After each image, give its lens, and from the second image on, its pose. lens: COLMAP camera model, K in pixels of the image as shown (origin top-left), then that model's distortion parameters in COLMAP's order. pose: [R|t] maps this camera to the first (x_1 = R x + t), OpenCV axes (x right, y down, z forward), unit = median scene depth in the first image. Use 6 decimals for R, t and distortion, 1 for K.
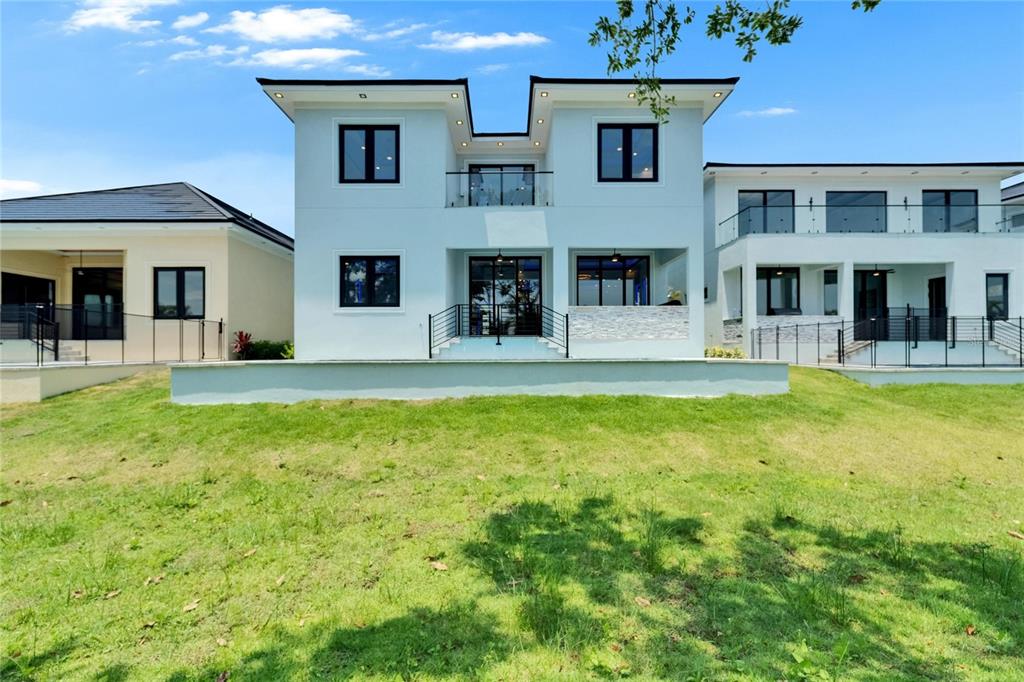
lens RADIAL K [[427.3, 0, 514.1], [0, 427.3, 355.3], [0, 0, 1]] dist [0.006268, 0.000258]
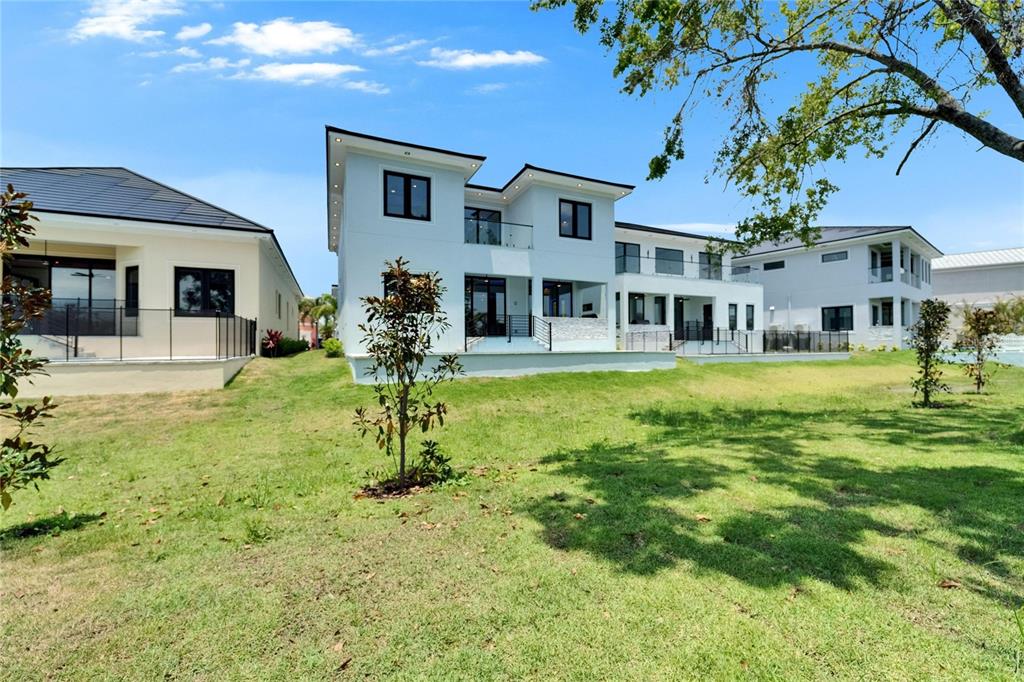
lens RADIAL K [[417.4, 0, 509.6], [0, 417.4, 350.2], [0, 0, 1]] dist [0.001291, -0.000063]
pose [[0.913136, -0.005411, 0.407620, -0.520702], [0.006602, 0.999977, -0.001515, 0.004251], [-0.407602, 0.004074, 0.913150, -0.263187]]
